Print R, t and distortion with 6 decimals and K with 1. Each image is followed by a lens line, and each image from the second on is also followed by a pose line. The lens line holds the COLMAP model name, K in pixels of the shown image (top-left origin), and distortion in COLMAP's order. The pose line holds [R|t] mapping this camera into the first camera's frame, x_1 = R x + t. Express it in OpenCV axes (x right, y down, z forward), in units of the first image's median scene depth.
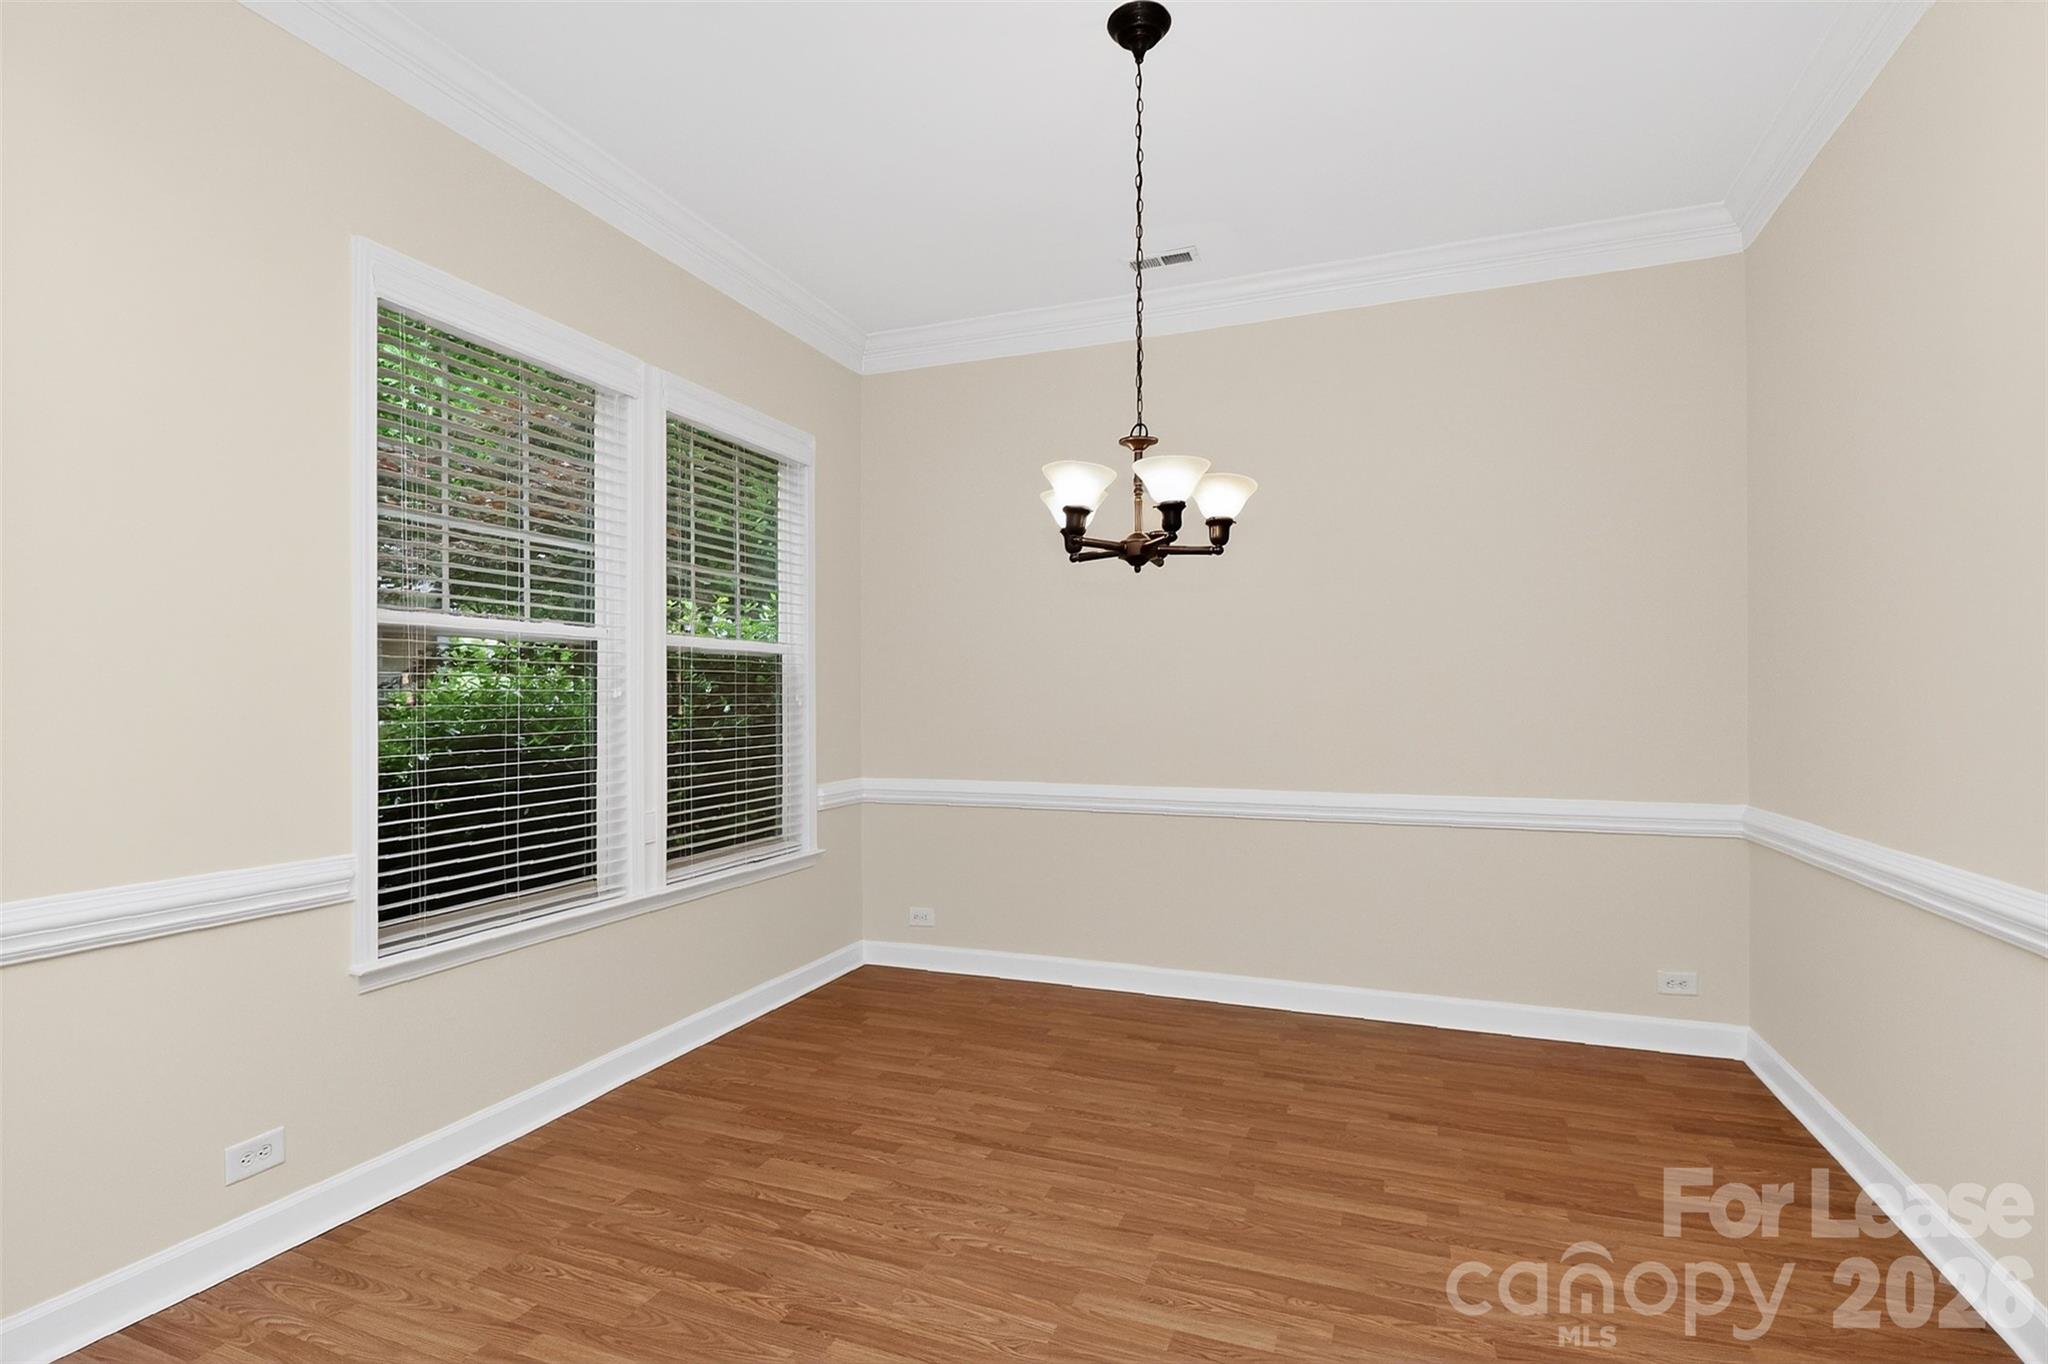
lens RADIAL K [[984.4, 0, 1024.6], [0, 984.4, 690.7], [0, 0, 1]] dist [0.002055, -0.000035]
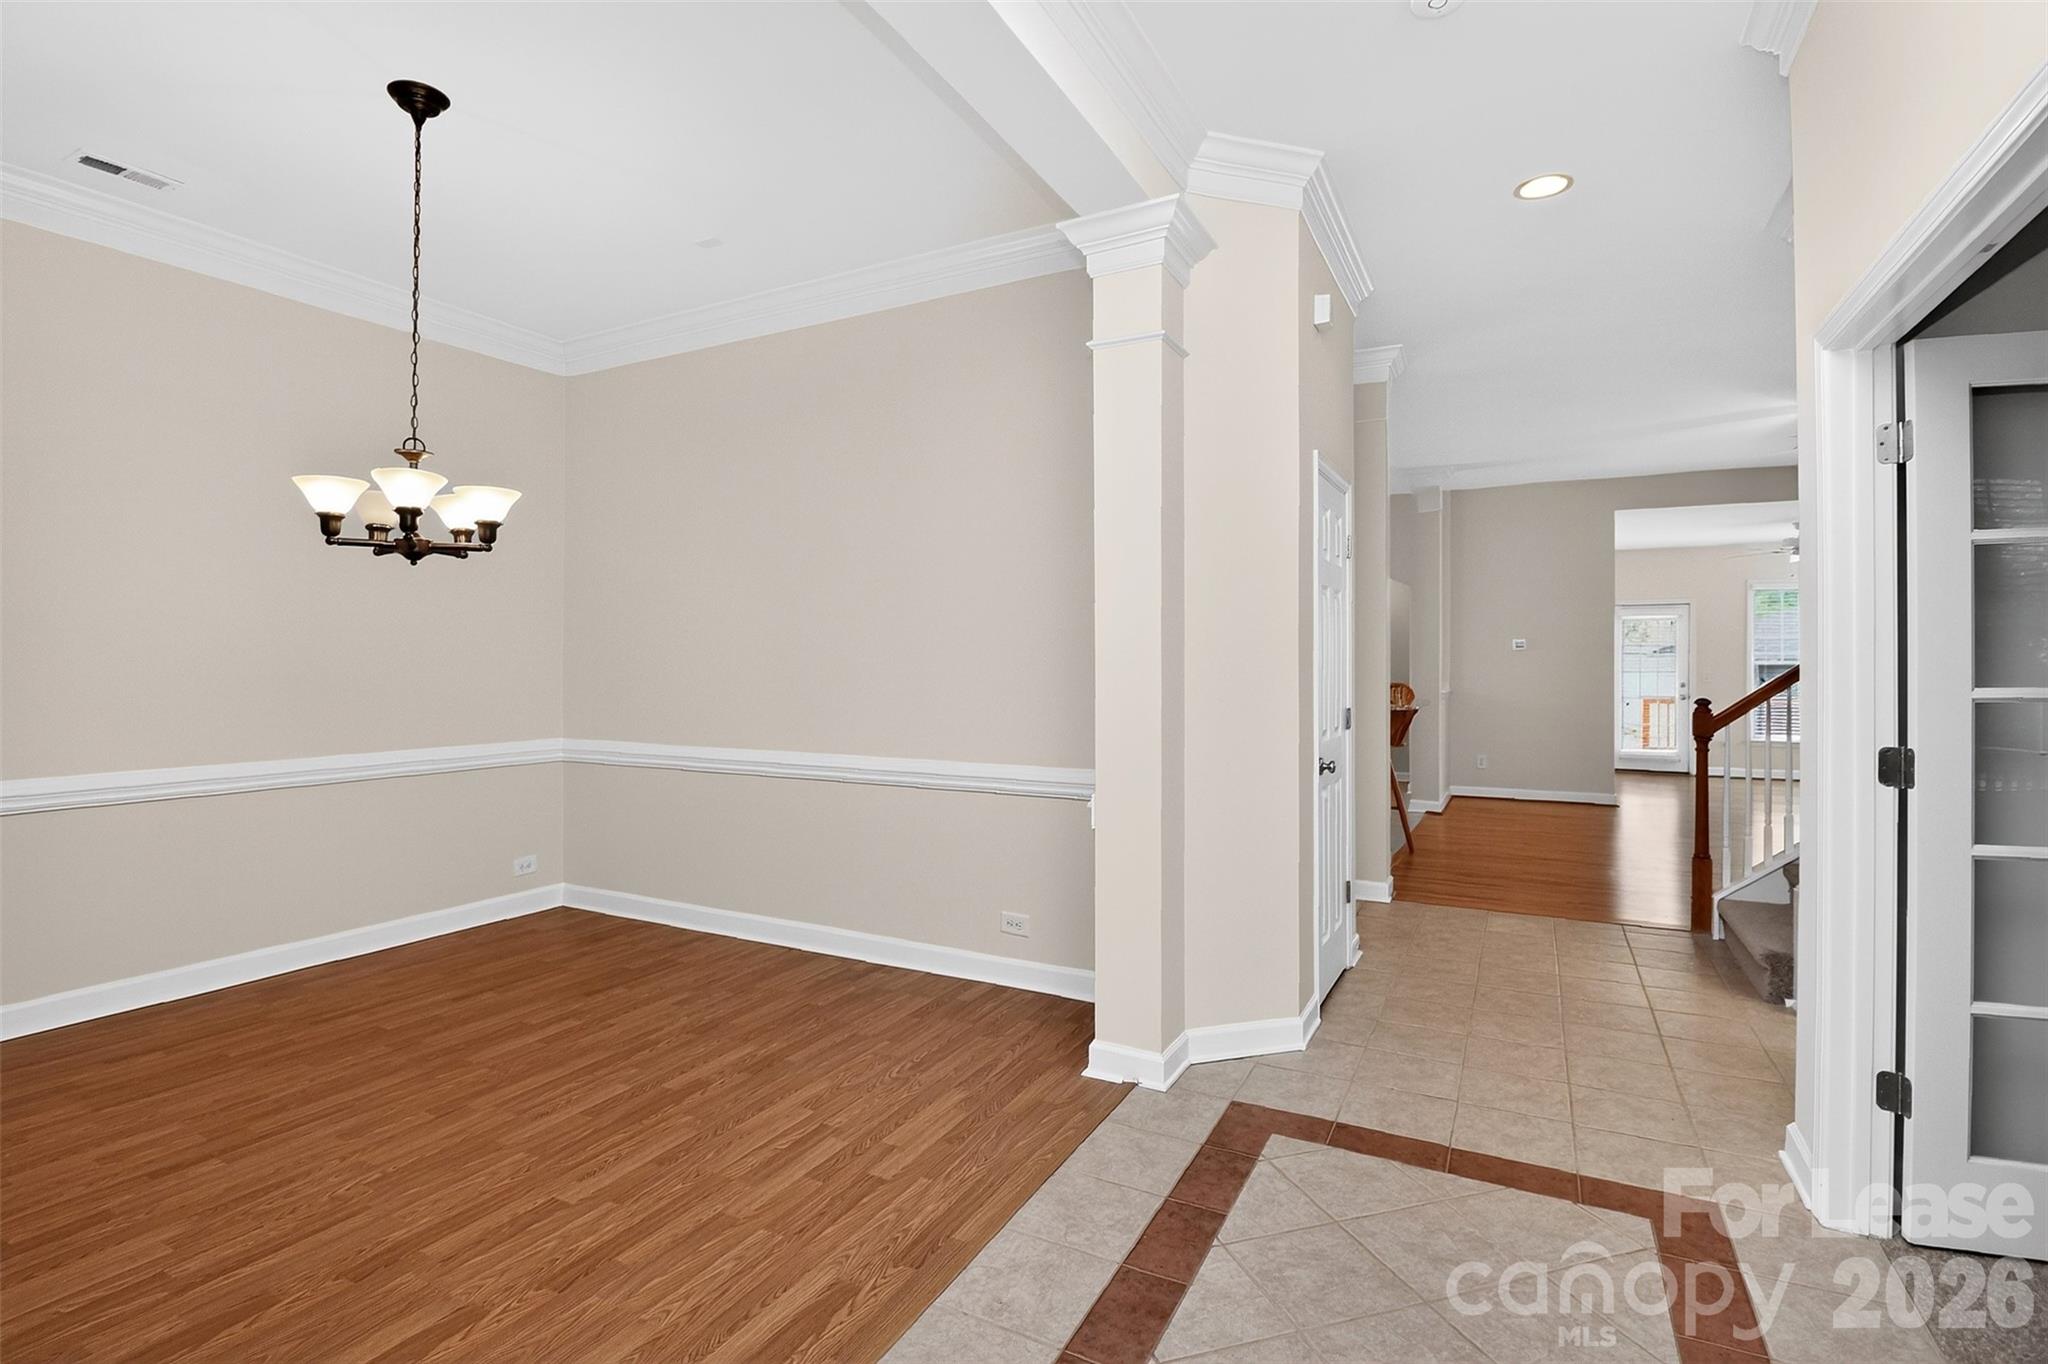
lens RADIAL K [[972.0, 0, 1016.8], [0, 972.0, 657.0], [0, 0, 1]] dist [-0.003711, -0.001163]
pose [[0.123460, 0.007998, 0.992317, -0.882259], [-0.012597, 0.999900, -0.006491, -0.013954], [-0.992270, -0.011699, 0.123549, 0.143660]]
